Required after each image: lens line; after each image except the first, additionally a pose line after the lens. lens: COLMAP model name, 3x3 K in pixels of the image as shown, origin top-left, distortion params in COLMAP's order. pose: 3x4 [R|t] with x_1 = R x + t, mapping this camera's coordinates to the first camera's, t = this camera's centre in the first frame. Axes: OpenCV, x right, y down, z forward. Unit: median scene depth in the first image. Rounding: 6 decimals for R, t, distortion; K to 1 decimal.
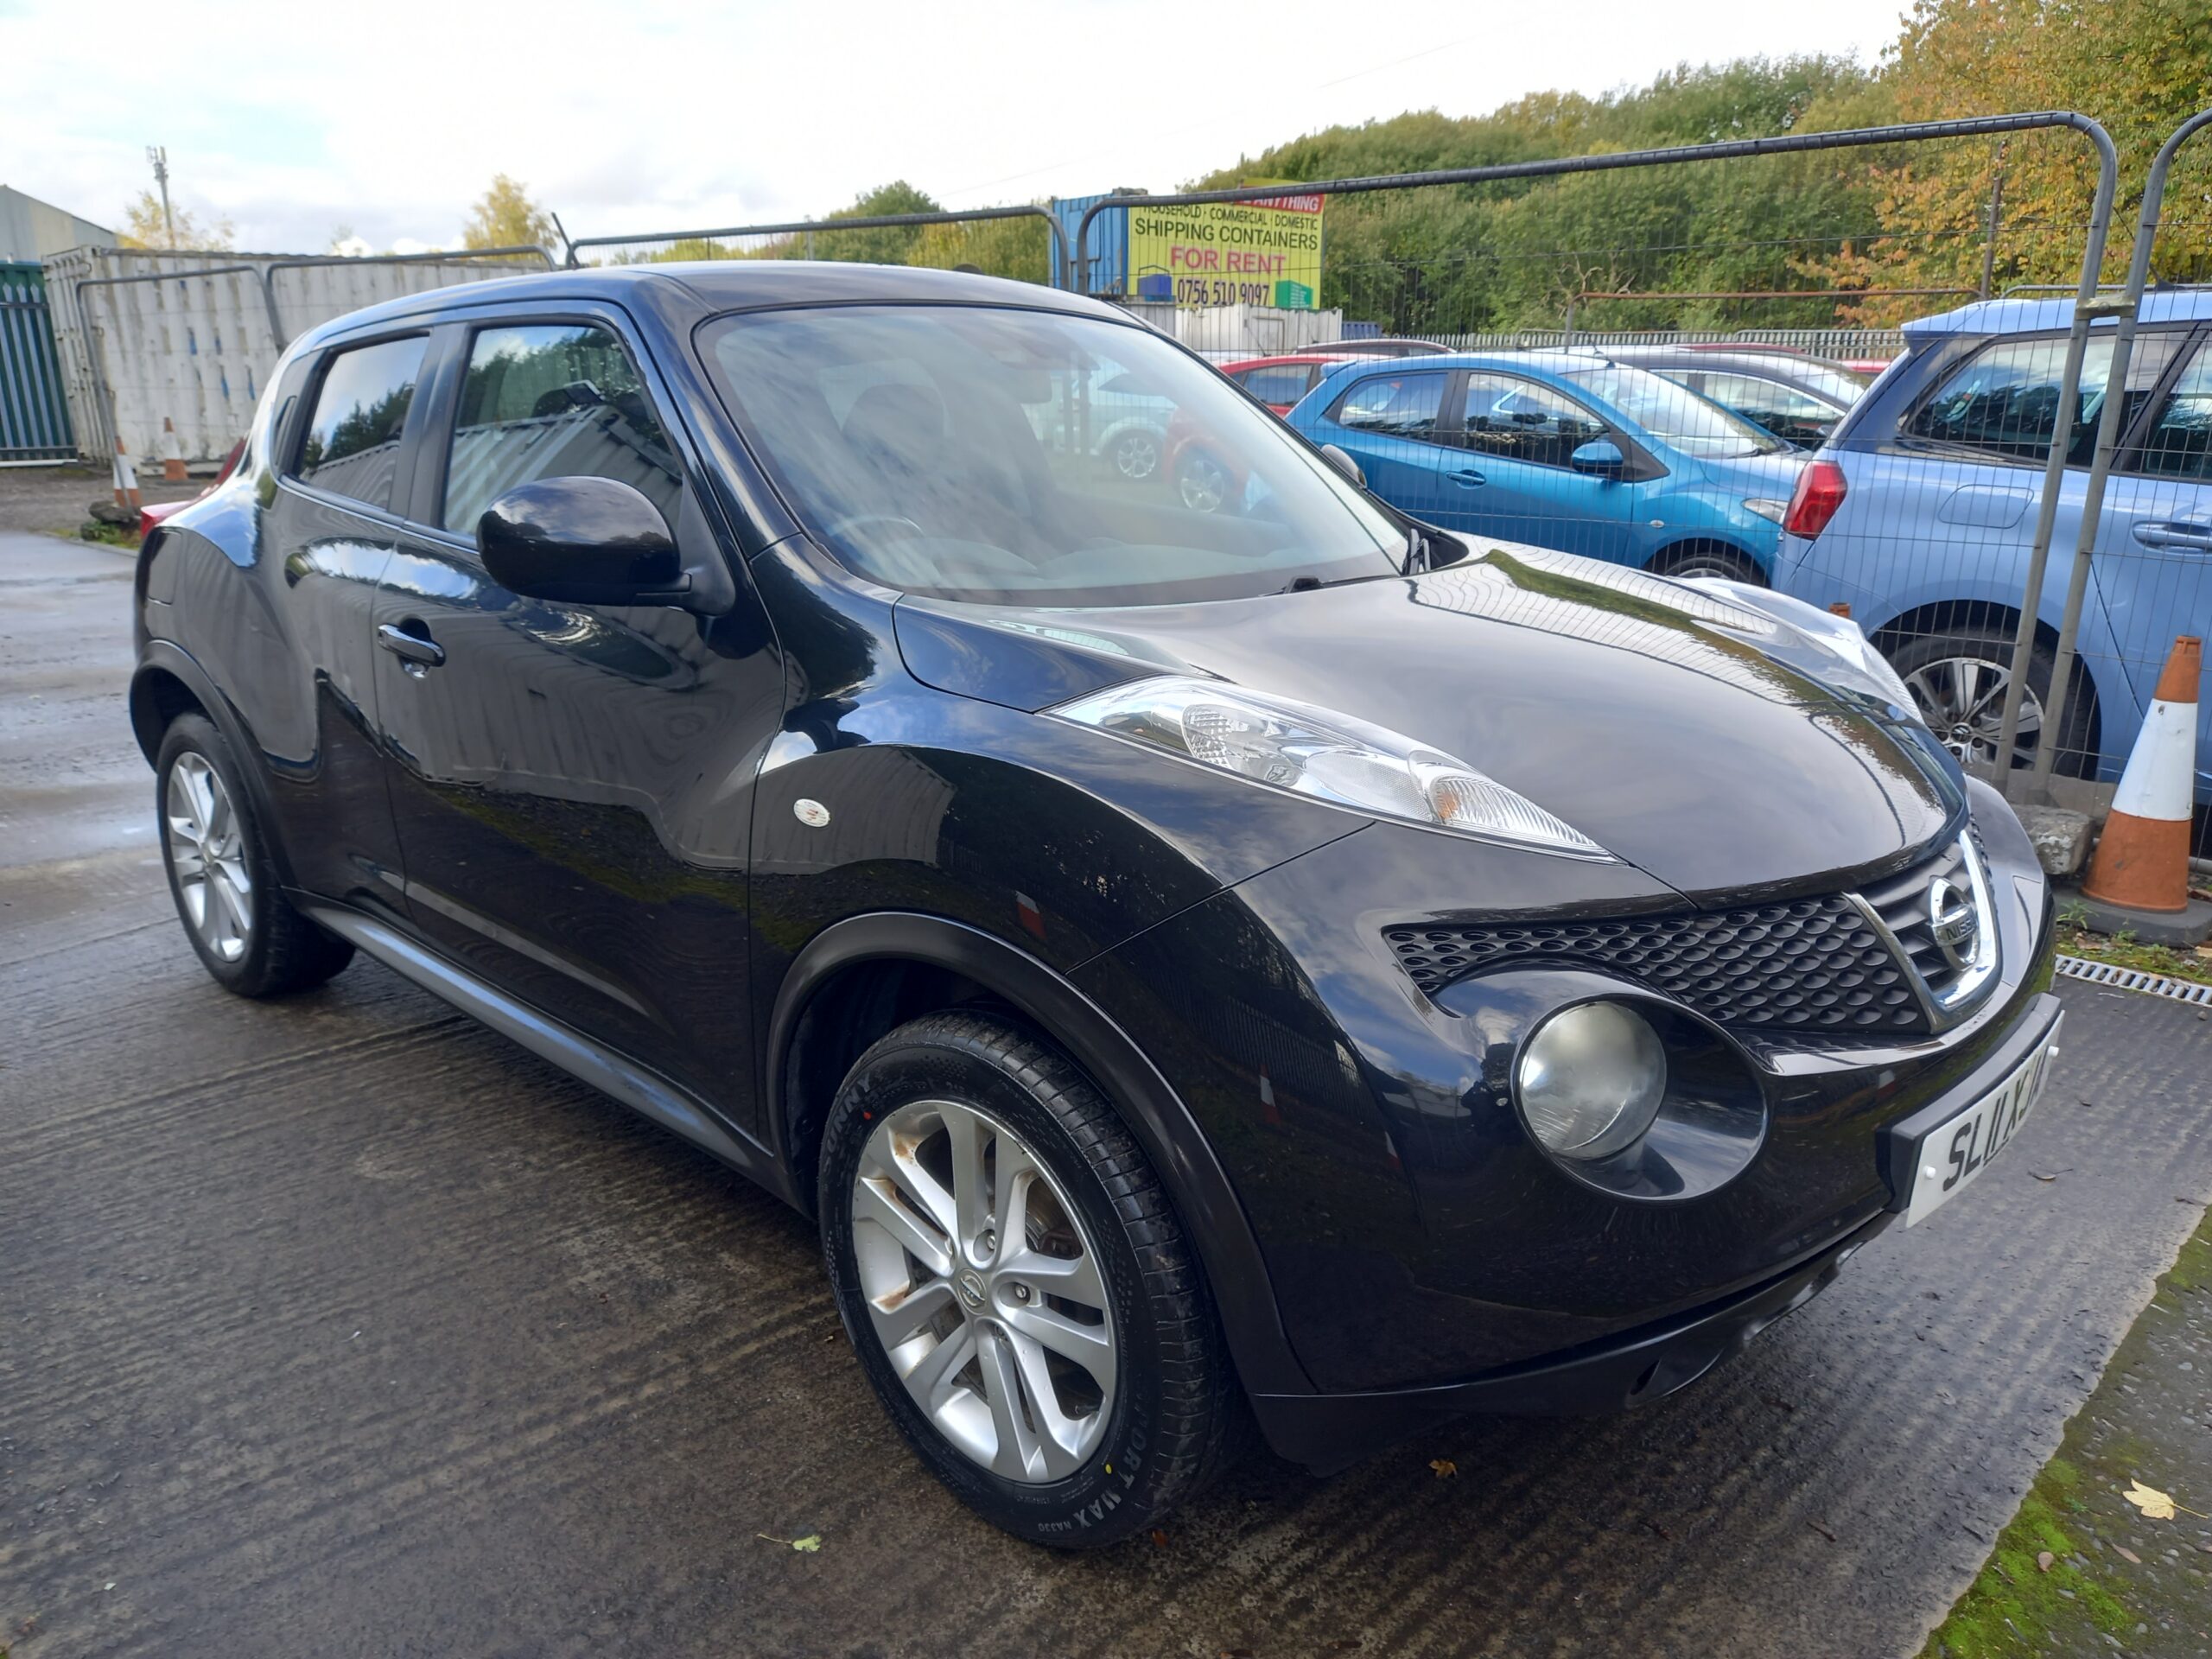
lens RADIAL K [[1620.1, 0, 1102.7], [0, 1620.1, 875.5], [0, 0, 1]] dist [0.056594, -0.048695]
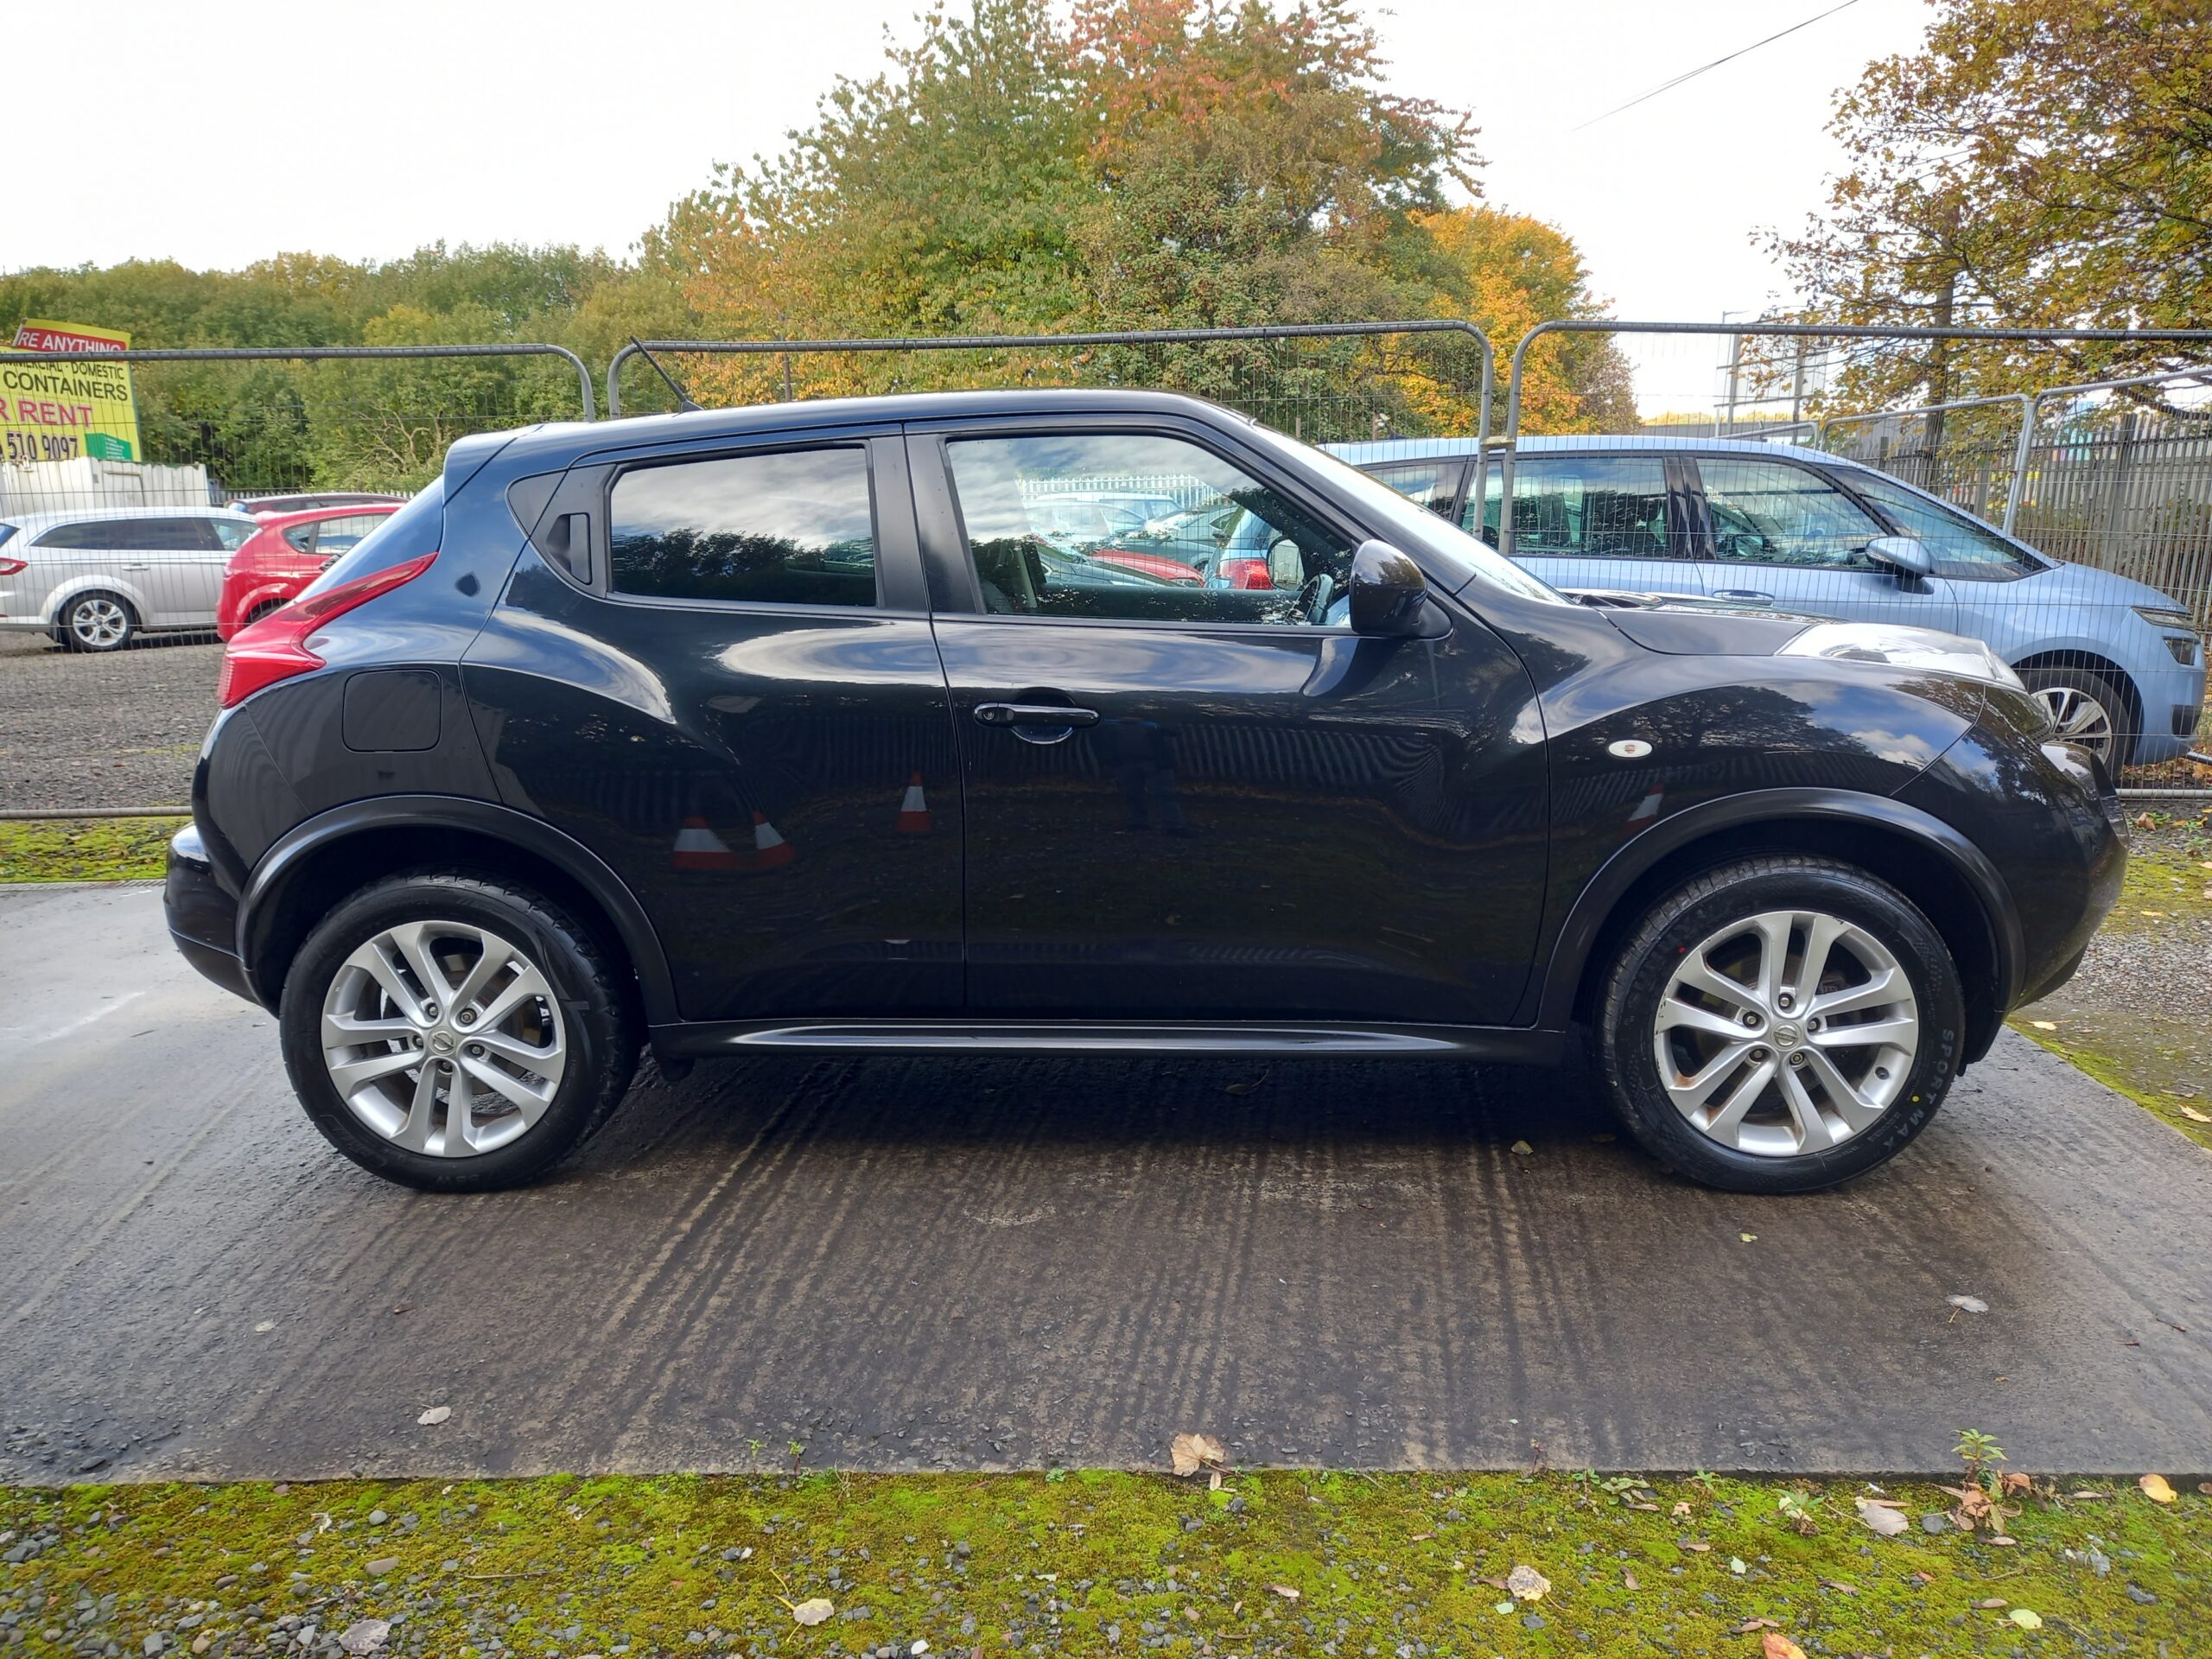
lens RADIAL K [[1620.1, 0, 1103.6], [0, 1620.1, 876.3], [0, 0, 1]] dist [0.056594, -0.048695]
pose [[0.748438, -0.163342, 0.642775, -1.104583], [0.221177, 0.975185, -0.009722, -0.012688], [-0.625237, 0.149443, 0.765993, 0.144477]]
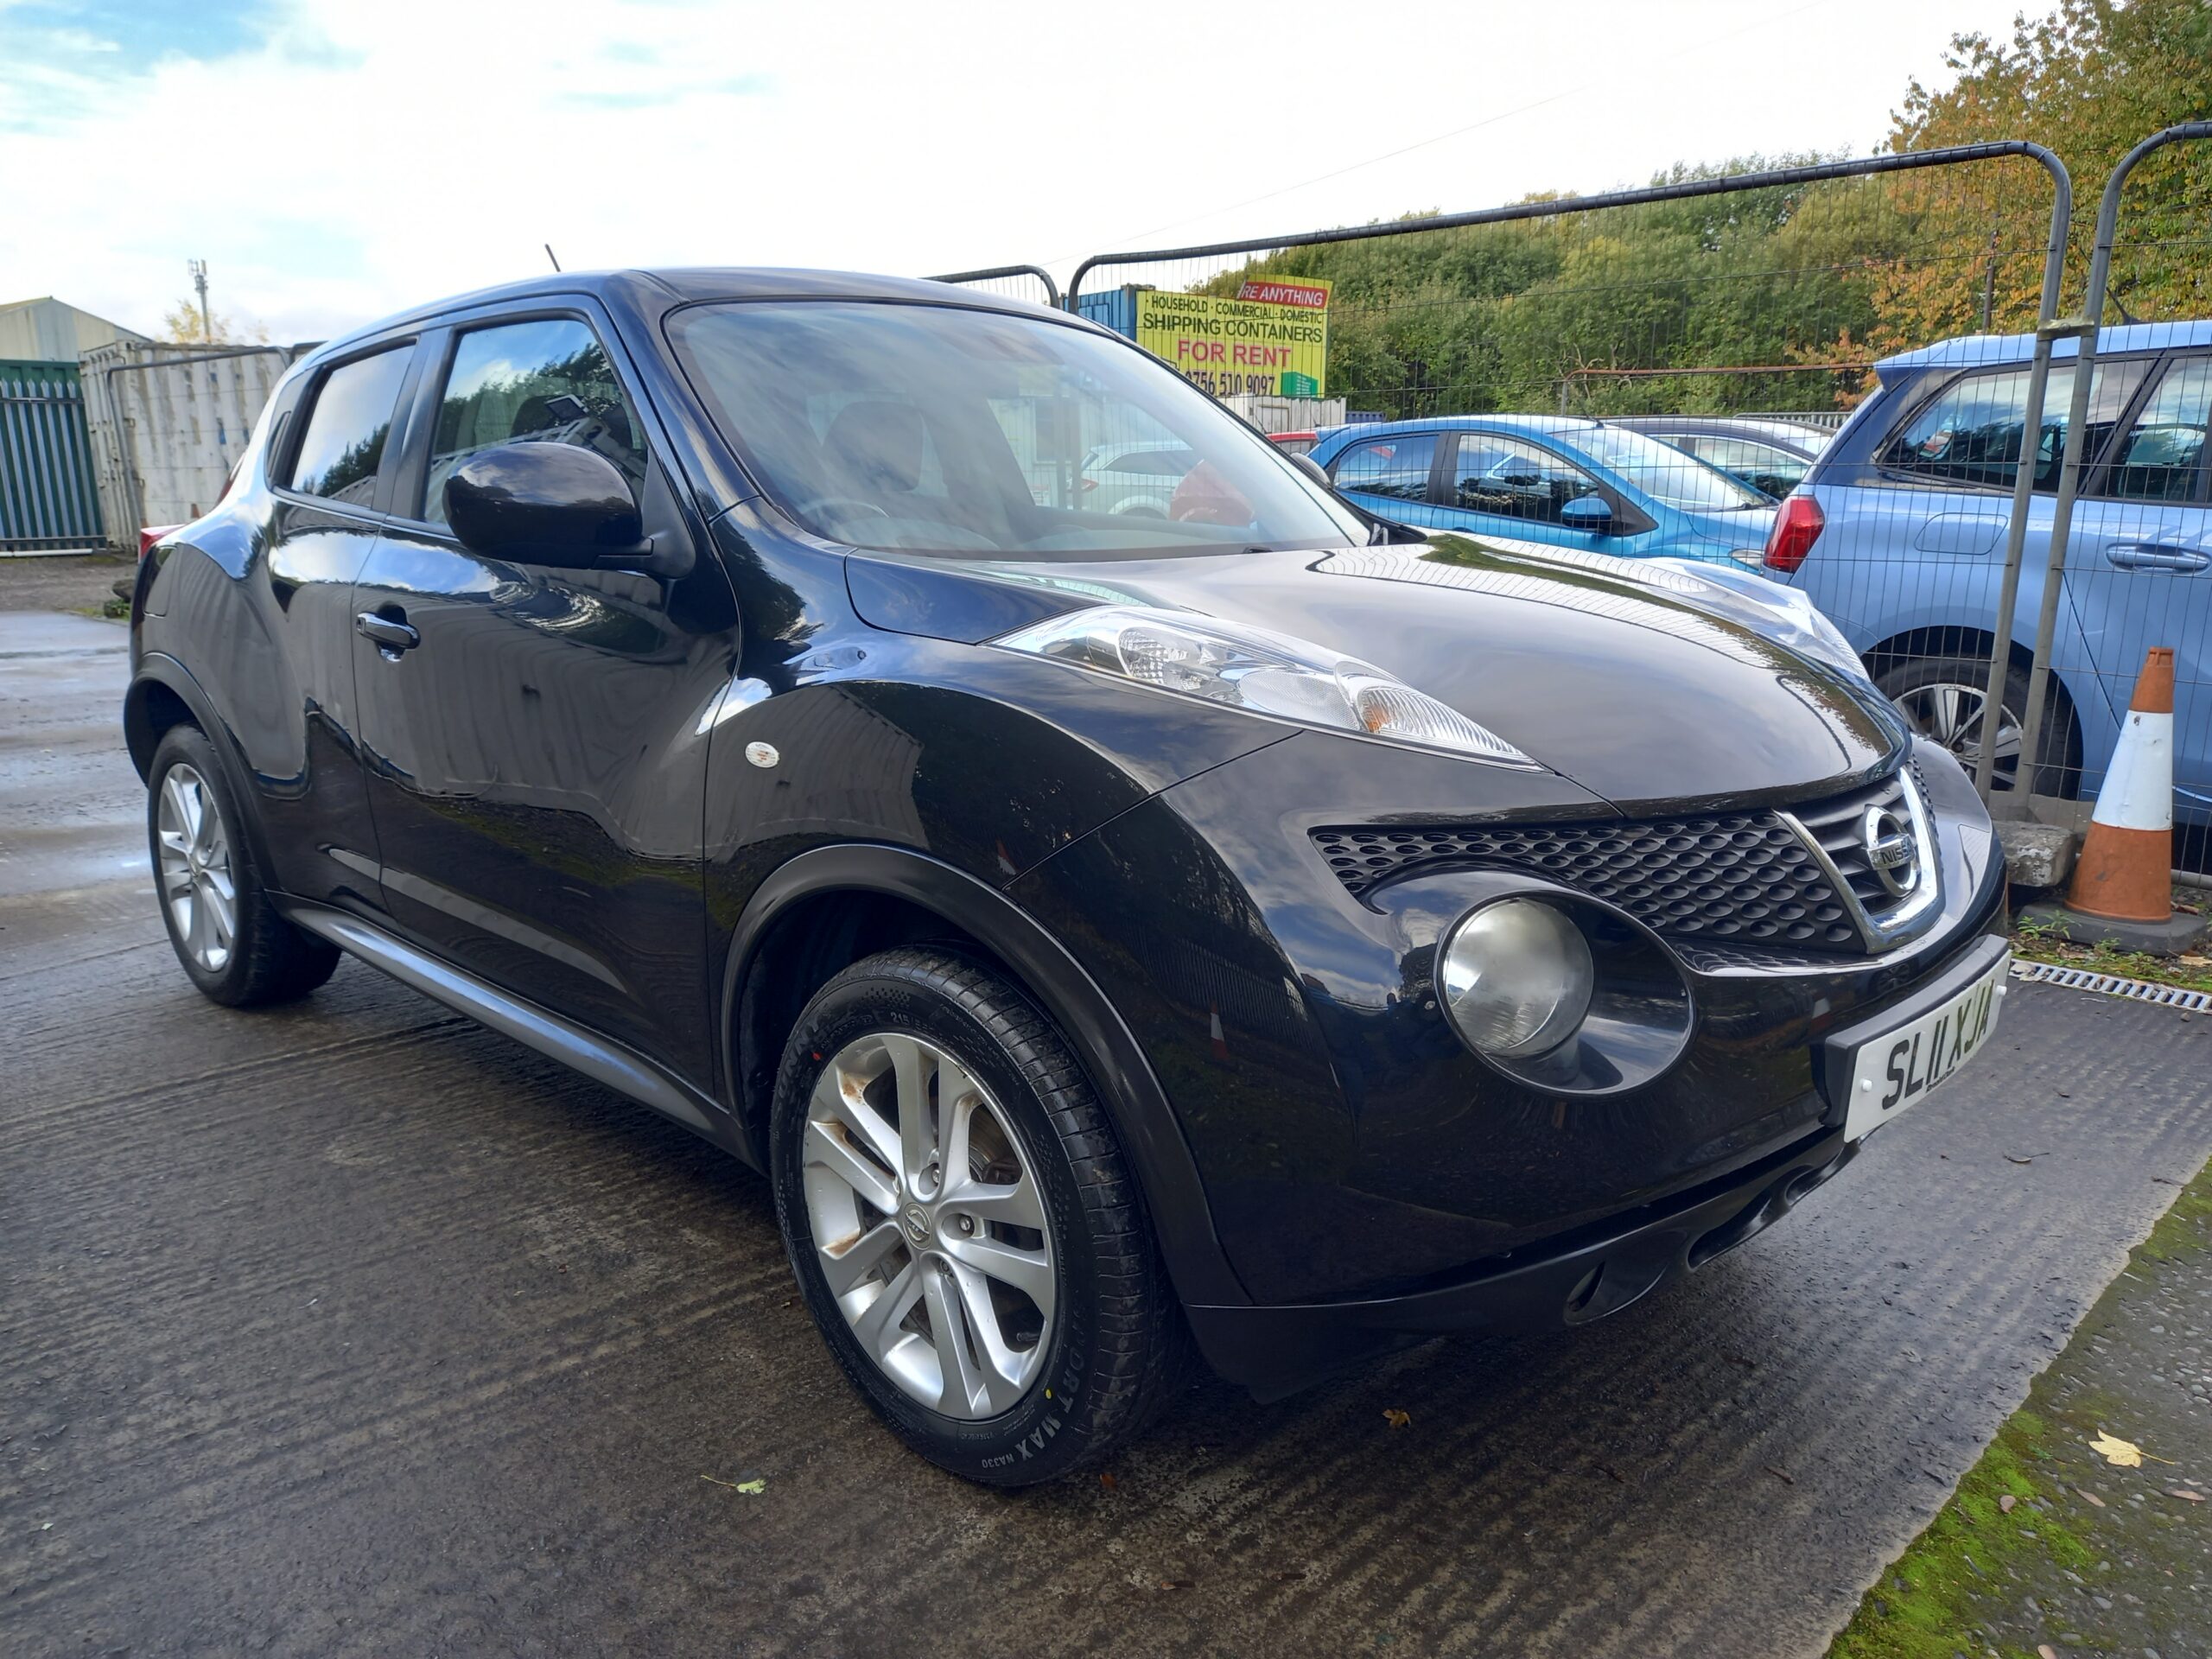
lens RADIAL K [[1620.1, 0, 1102.2], [0, 1620.1, 873.6], [0, 0, 1]] dist [0.056594, -0.048695]
pose [[0.999942, -0.004160, -0.009947, 0.032127], [0.003591, 0.998390, -0.056613, 0.069951], [0.010166, 0.056573, 0.998347, -0.005684]]
